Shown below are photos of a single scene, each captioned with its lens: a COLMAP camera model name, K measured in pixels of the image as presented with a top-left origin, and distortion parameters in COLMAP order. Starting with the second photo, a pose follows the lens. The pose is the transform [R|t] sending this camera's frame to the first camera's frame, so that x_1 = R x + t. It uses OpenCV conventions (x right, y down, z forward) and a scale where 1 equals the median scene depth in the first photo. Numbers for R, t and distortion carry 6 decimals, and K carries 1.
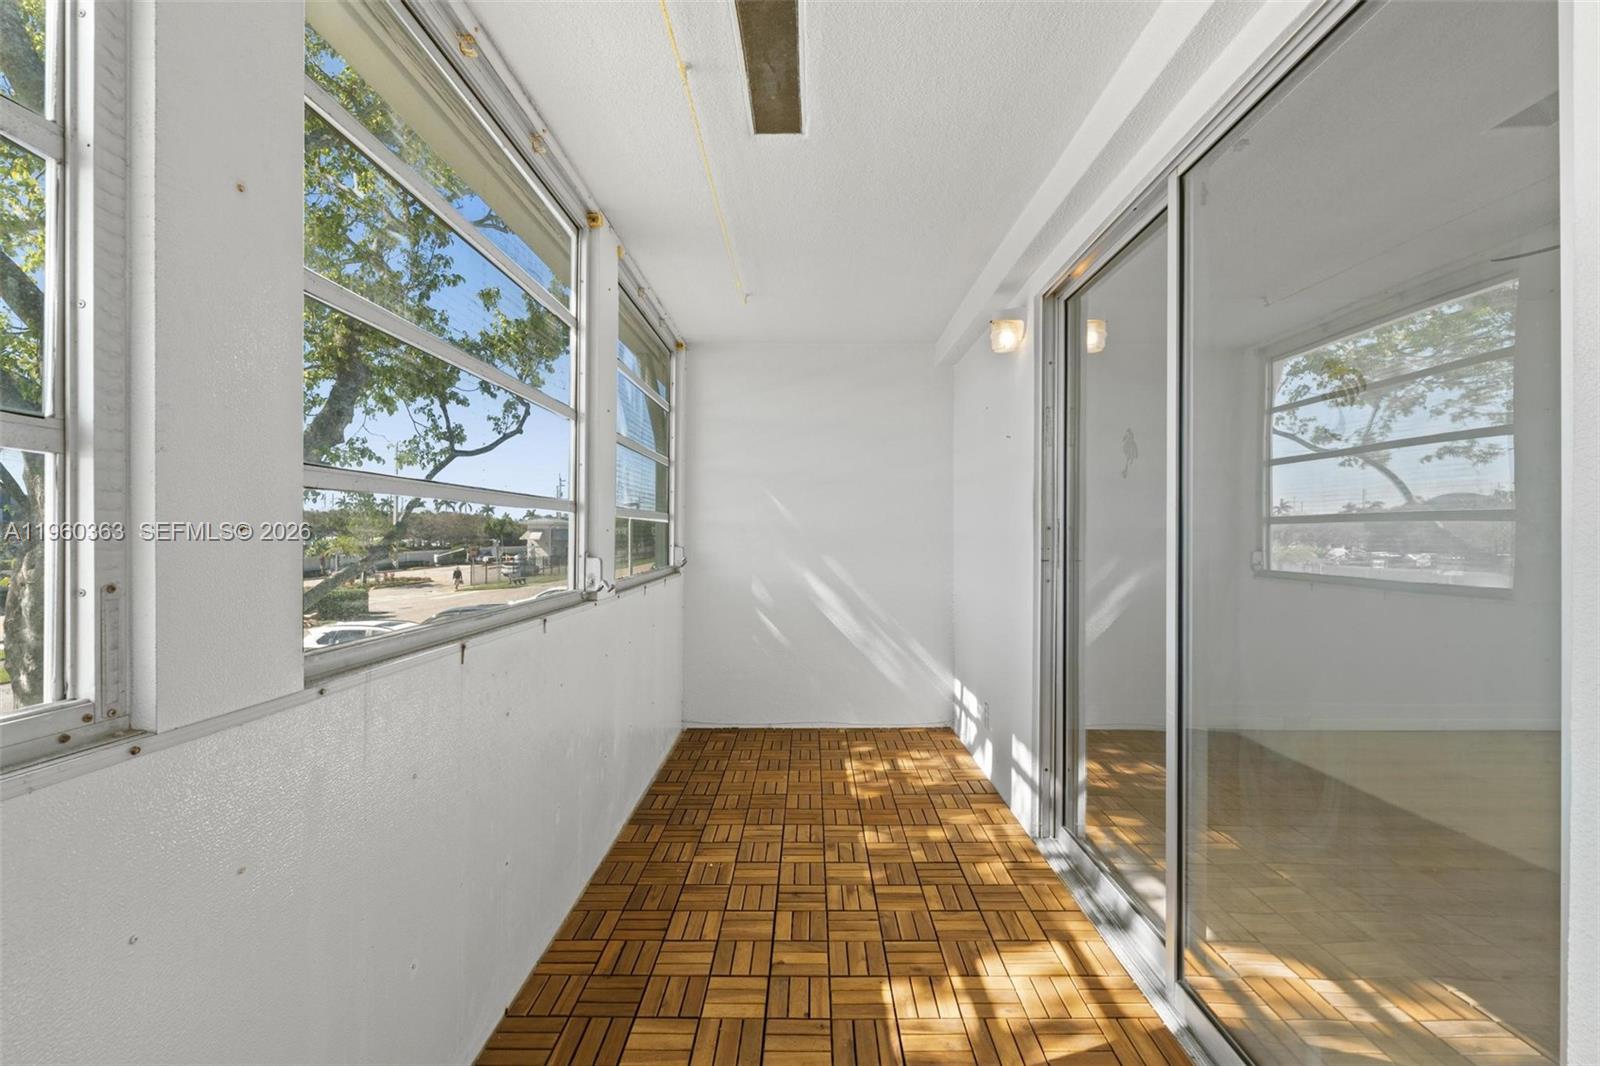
lens RADIAL K [[705.9, 0, 803.4], [0, 705.9, 532.6], [0, 0, 1]] dist [-0.002414, -0.000420]
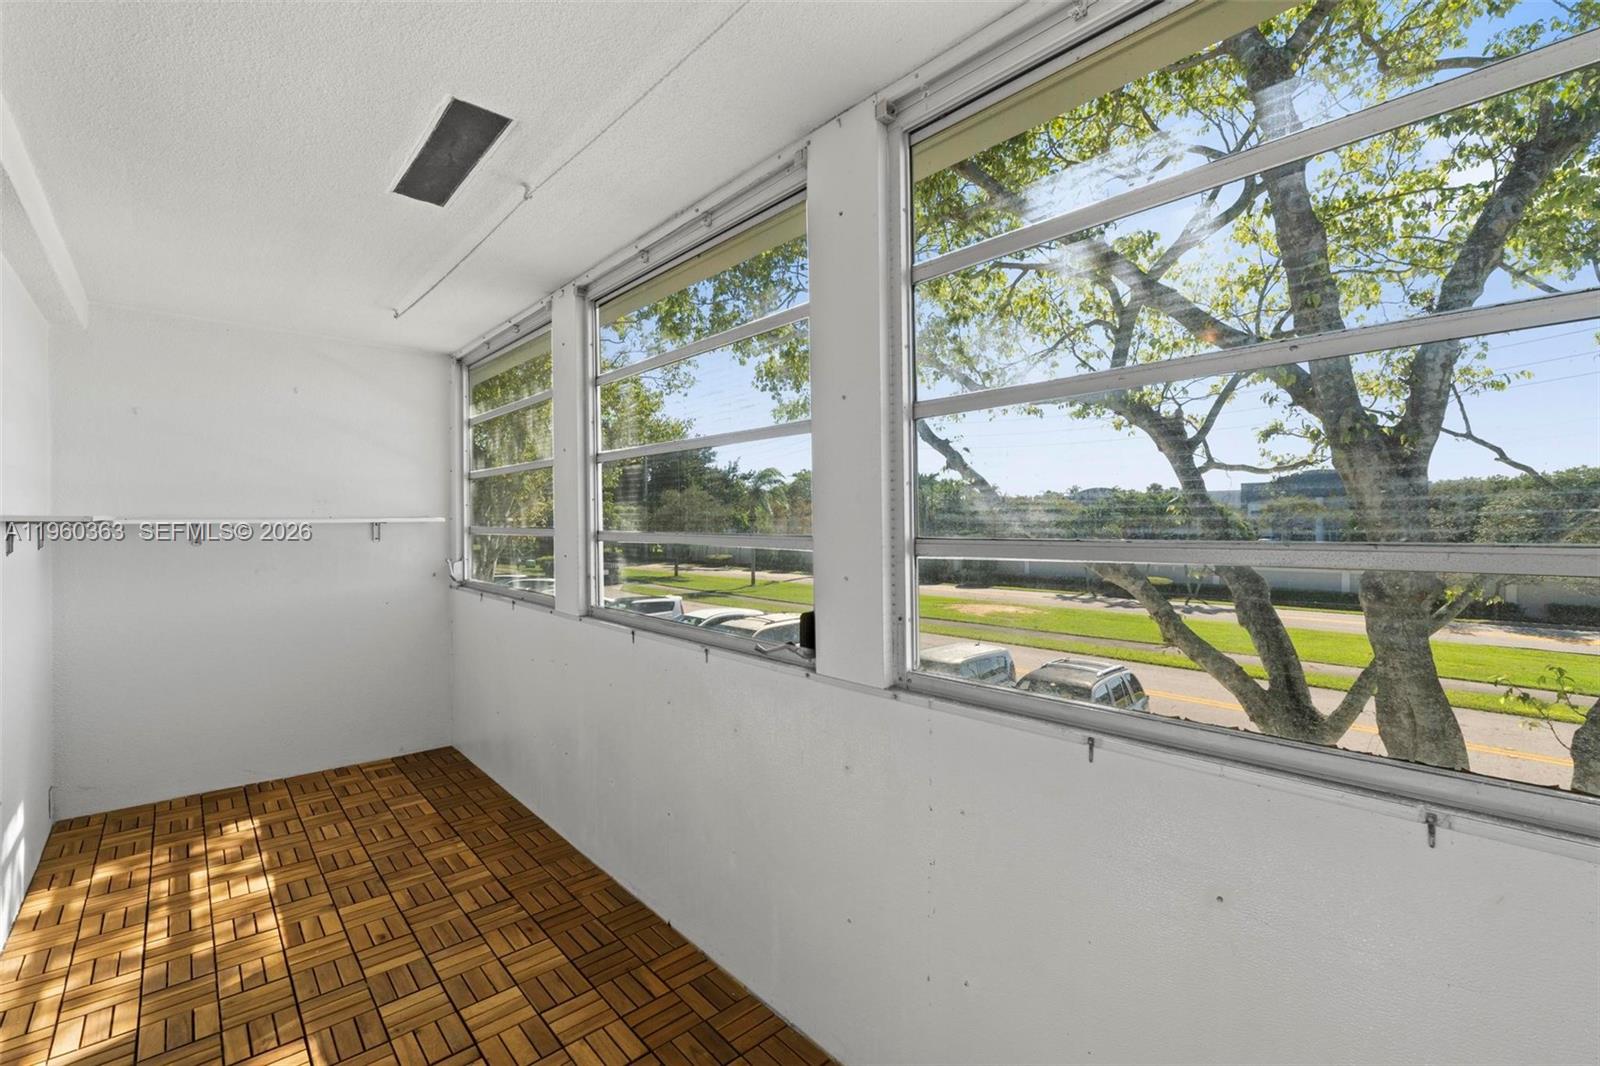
lens RADIAL K [[705.9, 0, 801.0], [0, 705.9, 519.5], [0, 0, 1]] dist [-0.002414, -0.000420]
pose [[-0.741996, -0.001078, -0.670404, 0.247491], [-0.000947, 0.999999, -0.000560, -0.071036], [0.670404, 0.000219, -0.741996, 1.873018]]
